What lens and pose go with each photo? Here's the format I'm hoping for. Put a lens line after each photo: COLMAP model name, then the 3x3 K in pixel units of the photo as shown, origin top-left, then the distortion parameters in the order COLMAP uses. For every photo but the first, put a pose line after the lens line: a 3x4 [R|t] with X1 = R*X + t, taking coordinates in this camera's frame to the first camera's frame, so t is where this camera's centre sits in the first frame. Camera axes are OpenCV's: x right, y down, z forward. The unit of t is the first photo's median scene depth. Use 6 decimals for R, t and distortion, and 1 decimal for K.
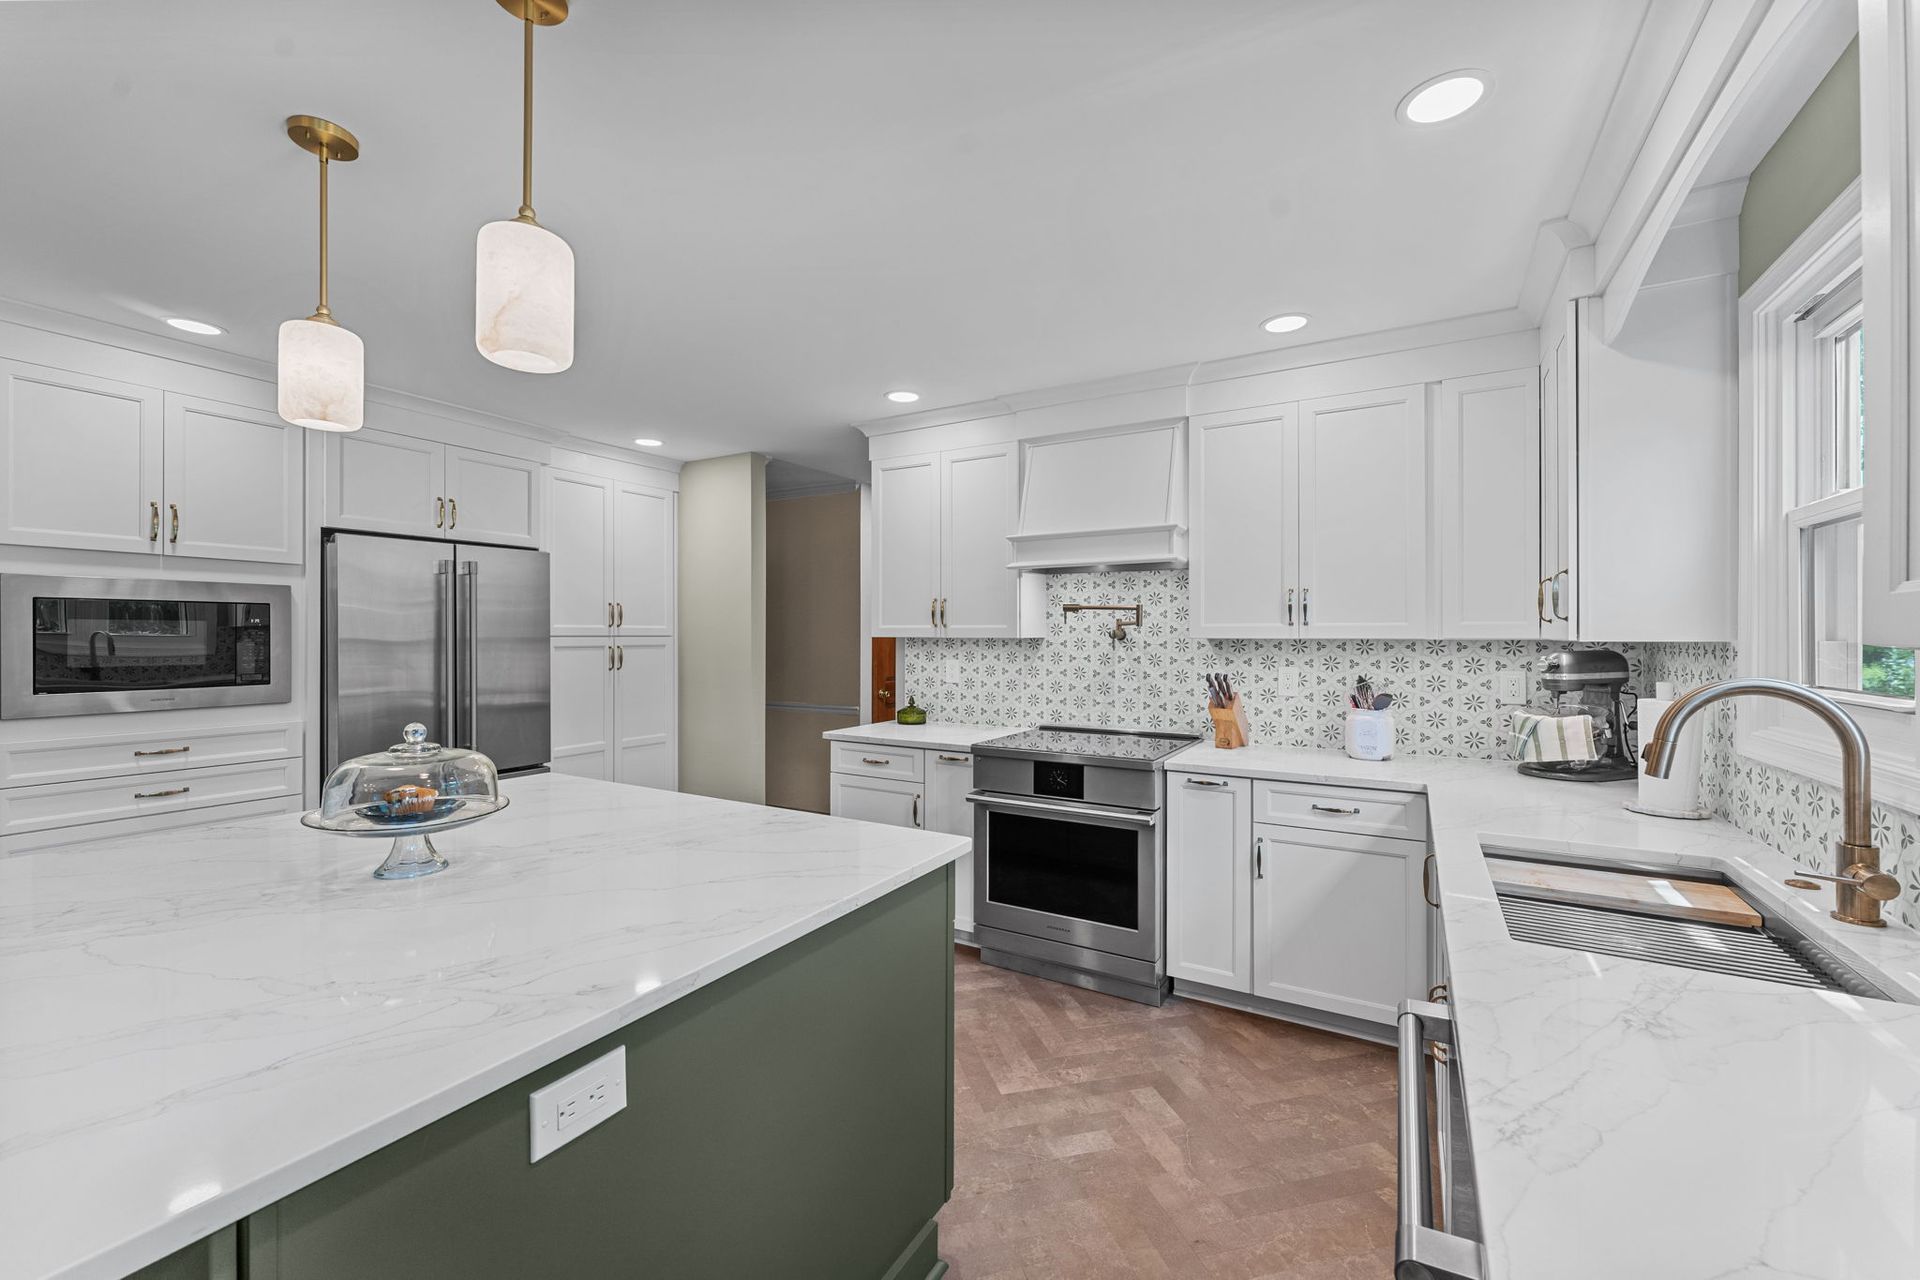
lens RADIAL K [[761.7, 0, 964.0], [0, 761.7, 634.5], [0, 0, 1]] dist [-0.000884, -0.001088]
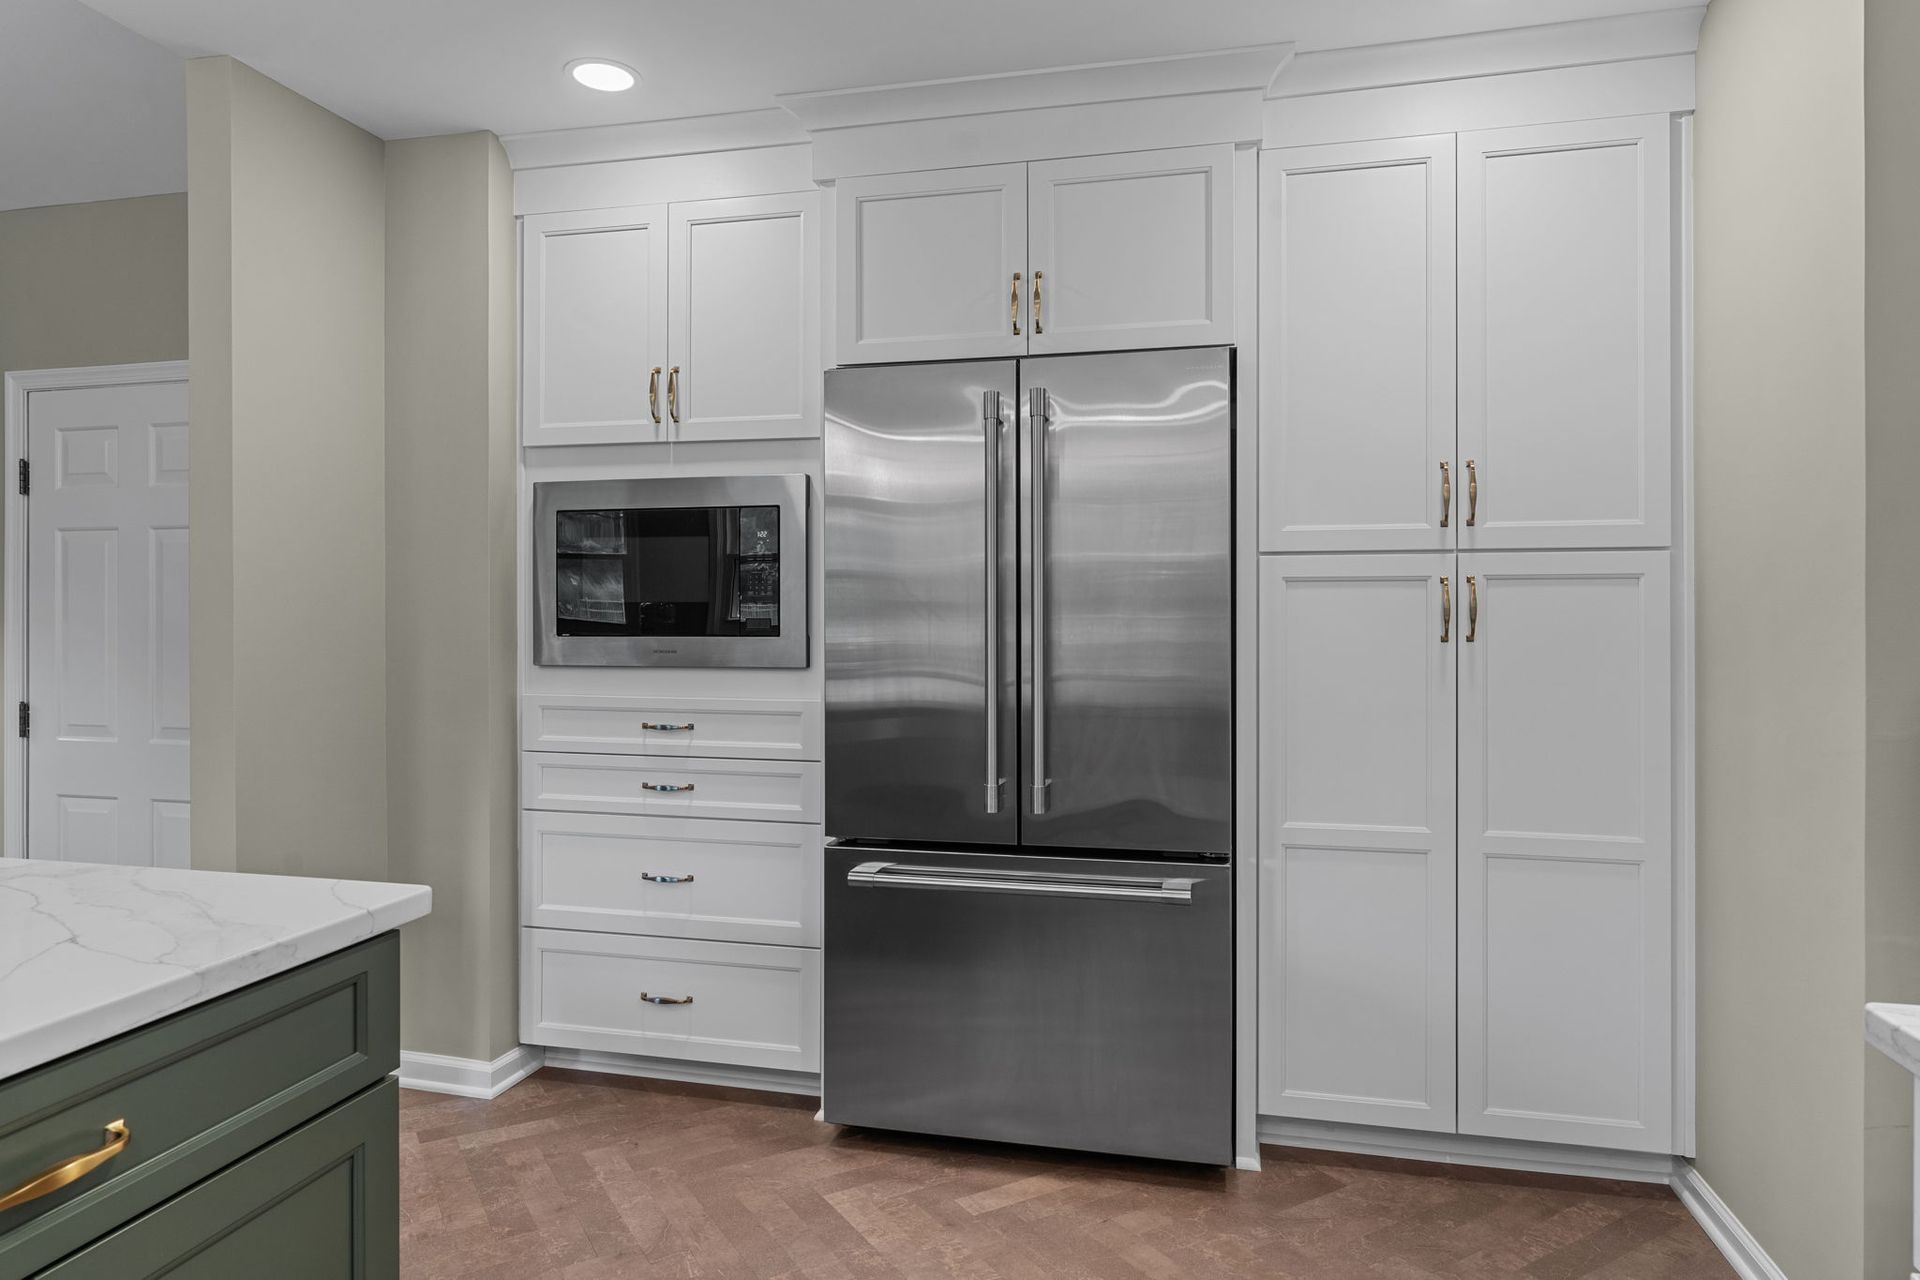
lens RADIAL K [[1107.3, 0, 952.9], [0, 1107.3, 620.9], [0, 0, 1]] dist [-0.006026, 0.001337]
pose [[0.290768, 0.003105, -0.956789, -0.017111], [0.000019, 0.999995, 0.003251, 0.049037], [0.956794, -0.000963, 0.290766, 0.860473]]
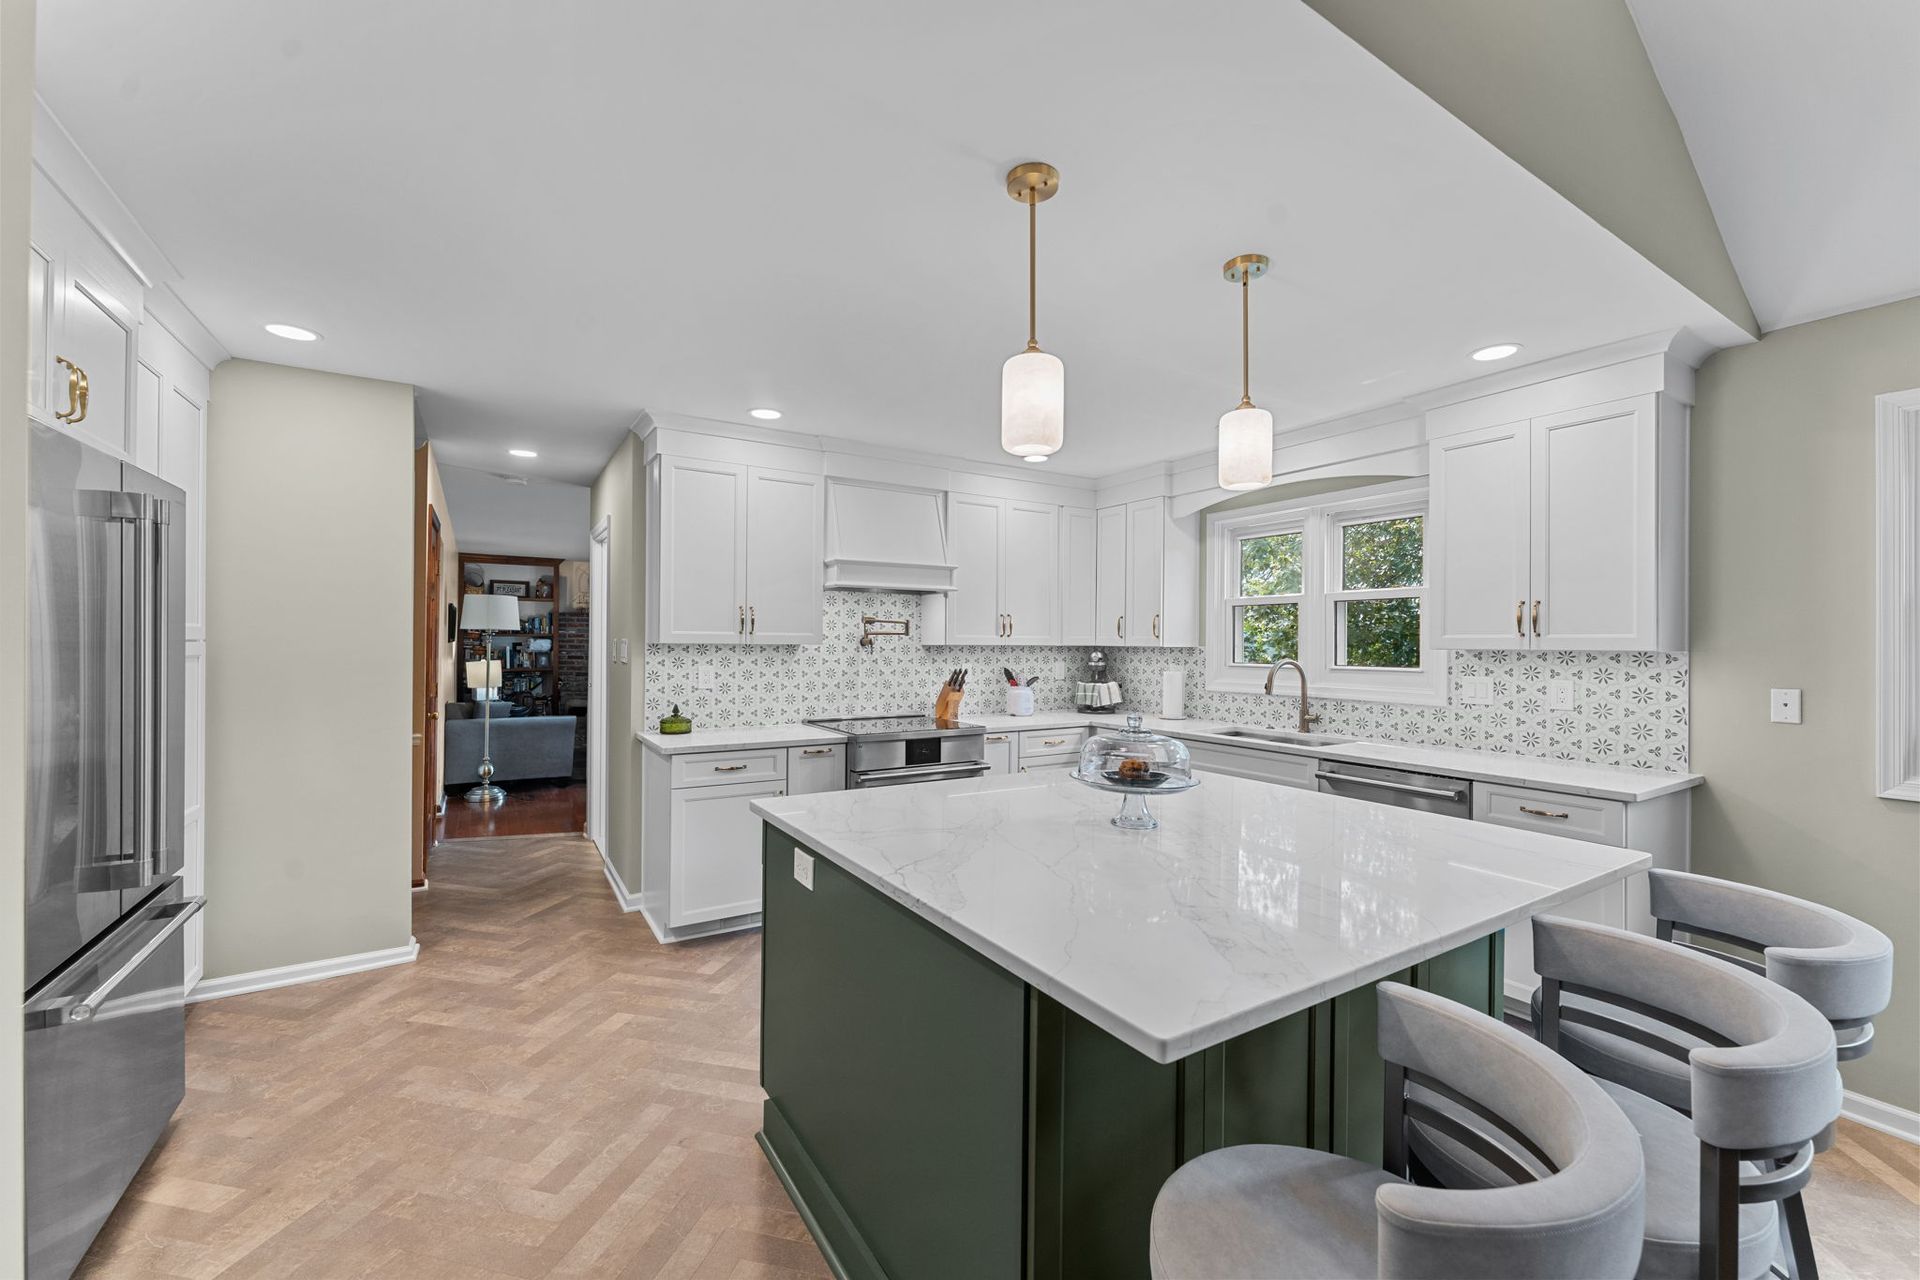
lens RADIAL K [[761.7, 0, 954.1], [0, 761.7, 639.9], [0, 0, 1]] dist [-0.000884, -0.001088]
pose [[0.474385, 0.004615, 0.880305, -0.964948], [-0.007282, 0.999973, -0.001318, -0.002664], [-0.880287, -0.005785, 0.474406, 0.303169]]
